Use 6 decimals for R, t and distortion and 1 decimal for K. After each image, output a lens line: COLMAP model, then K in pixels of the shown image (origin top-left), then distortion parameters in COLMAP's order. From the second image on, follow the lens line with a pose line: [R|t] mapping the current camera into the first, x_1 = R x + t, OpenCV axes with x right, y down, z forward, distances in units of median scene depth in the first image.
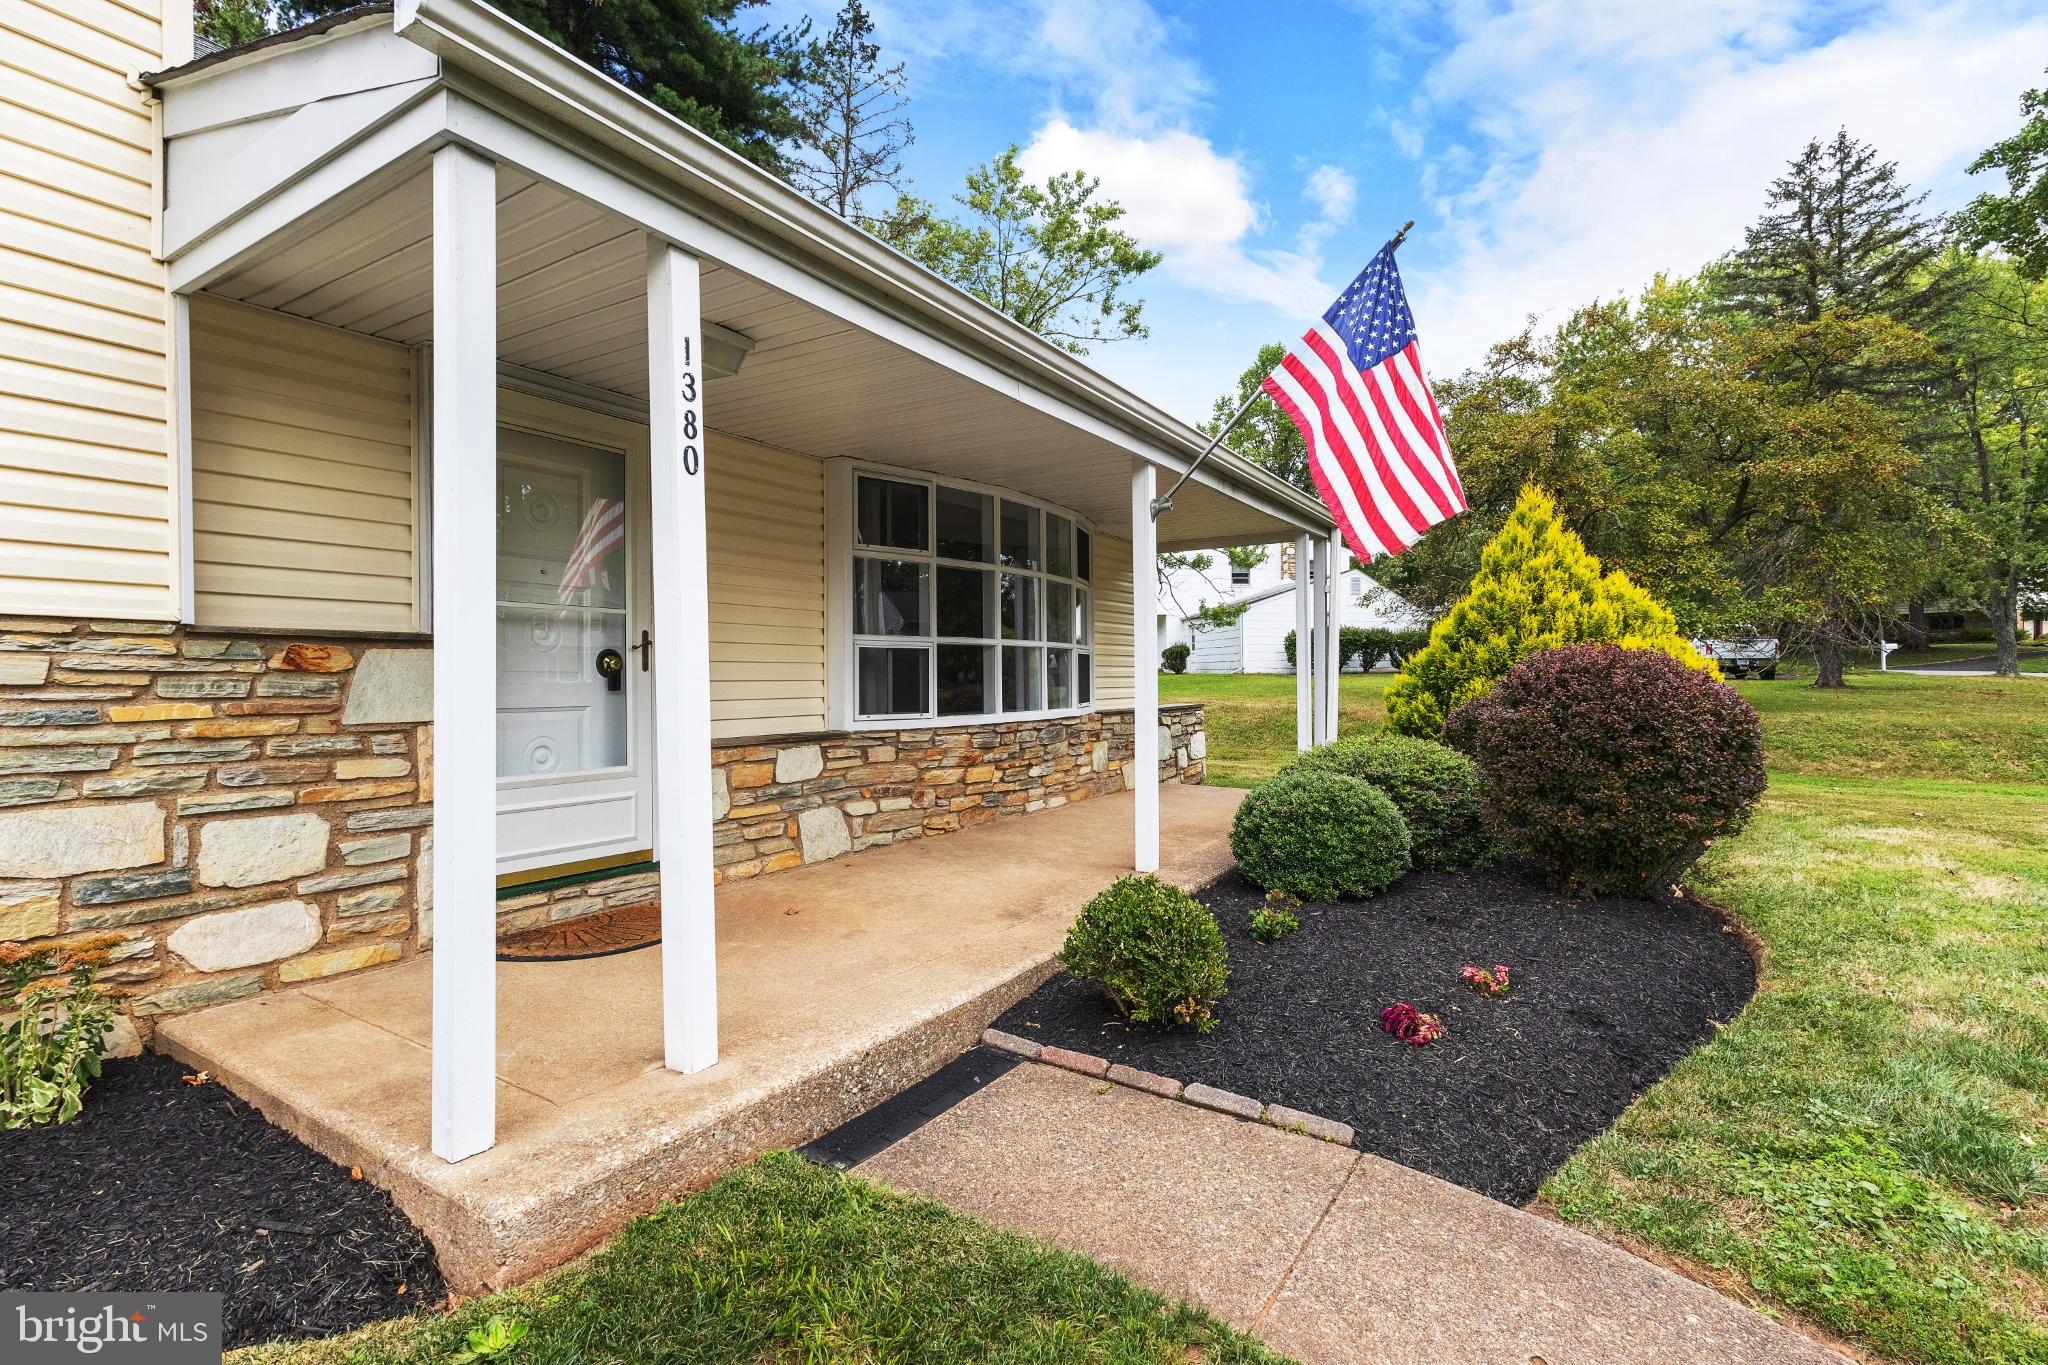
lens RADIAL K [[947.1, 0, 1031.9], [0, 947.1, 666.8], [0, 0, 1]] dist [0.000999, 0.000630]
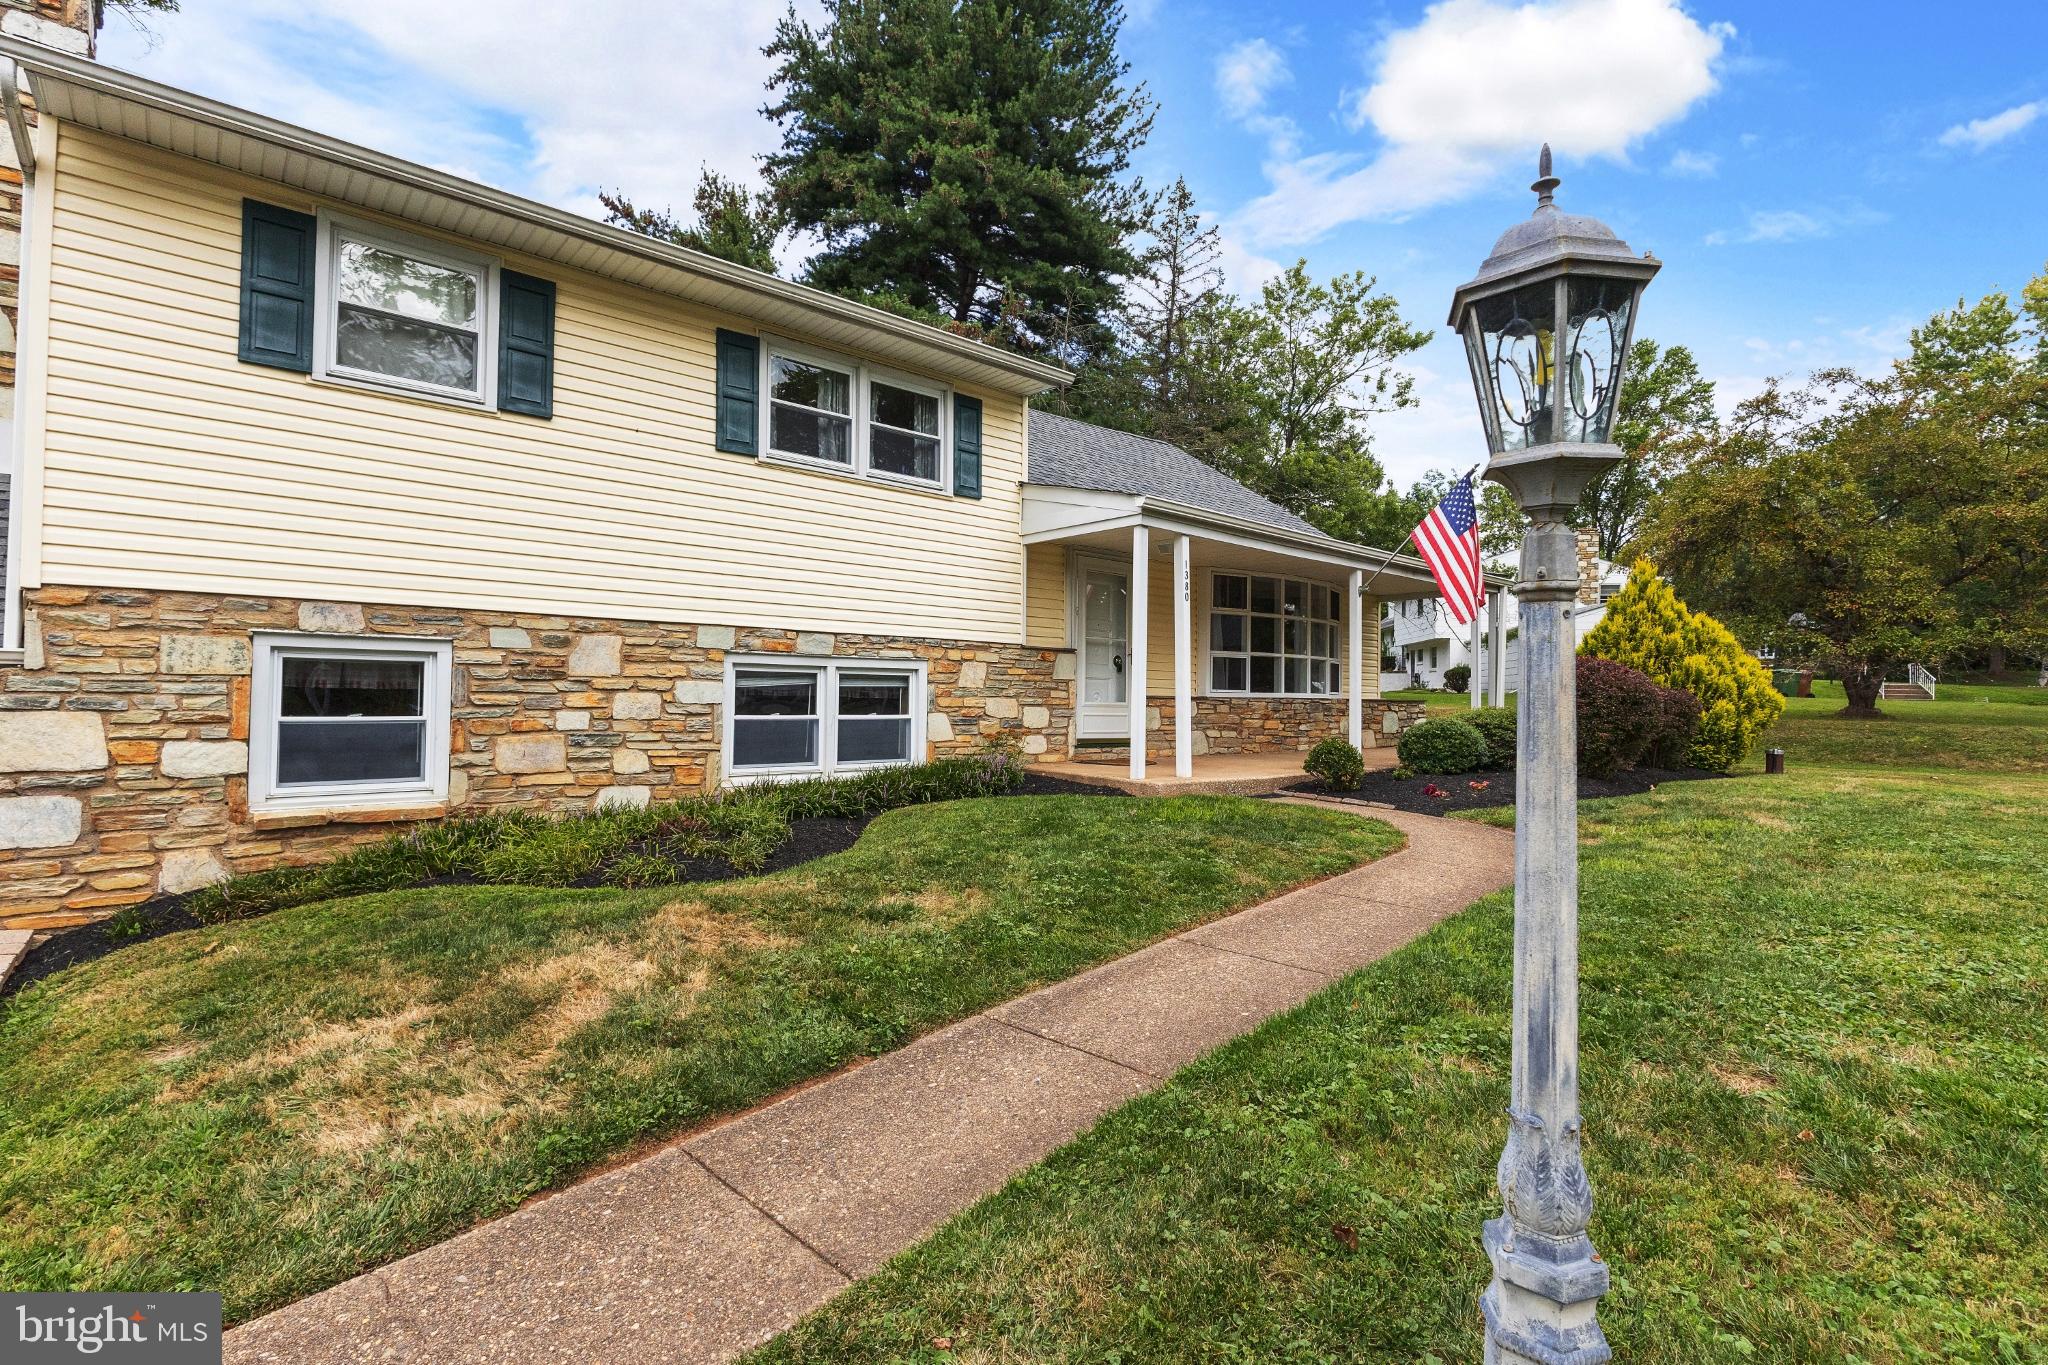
lens RADIAL K [[947.1, 0, 1024.7], [0, 947.1, 669.9], [0, 0, 1]] dist [0.000999, 0.000630]
pose [[0.953626, 0.010827, -0.300800, 0.038195], [-0.016811, 0.999709, -0.017314, 0.039283], [0.300525, 0.021568, 0.953530, -0.856355]]
